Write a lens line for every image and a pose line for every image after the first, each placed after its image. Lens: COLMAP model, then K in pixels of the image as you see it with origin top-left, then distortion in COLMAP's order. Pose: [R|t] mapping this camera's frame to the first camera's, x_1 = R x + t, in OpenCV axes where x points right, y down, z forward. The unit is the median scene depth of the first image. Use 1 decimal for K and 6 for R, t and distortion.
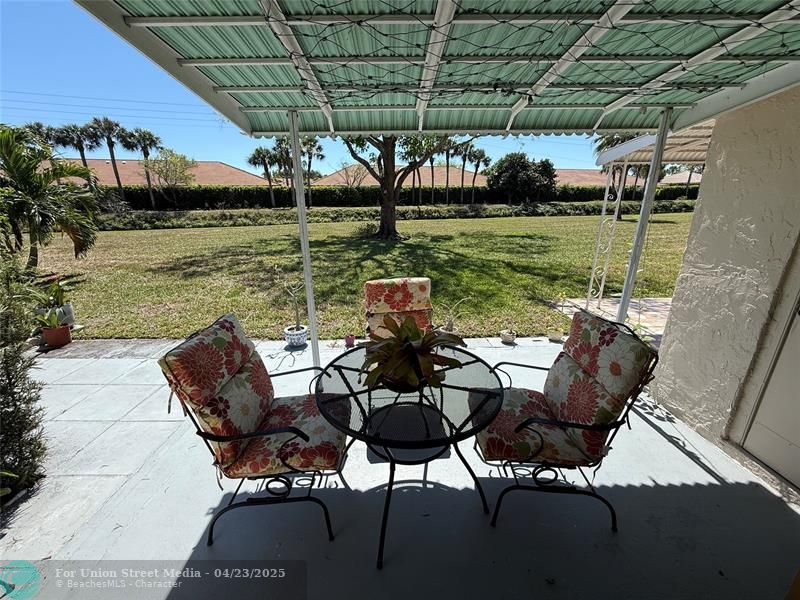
lens RADIAL K [[318.2, 0, 397.5], [0, 318.2, 299.6], [0, 0, 1]] dist [0.000718, -0.000162]
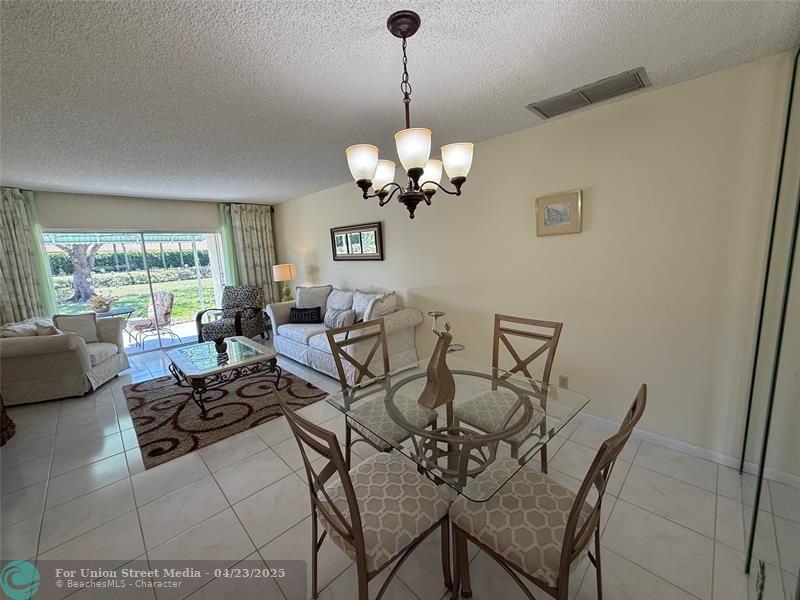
lens RADIAL K [[318.2, 0, 397.5], [0, 318.2, 299.6], [0, 0, 1]] dist [0.000718, -0.000162]
pose [[0.723741, -0.128557, 0.677991, 0.000721], [0.247121, 0.965618, -0.080700, 0.053036], [-0.644306, 0.225951, 0.730627, -0.166737]]
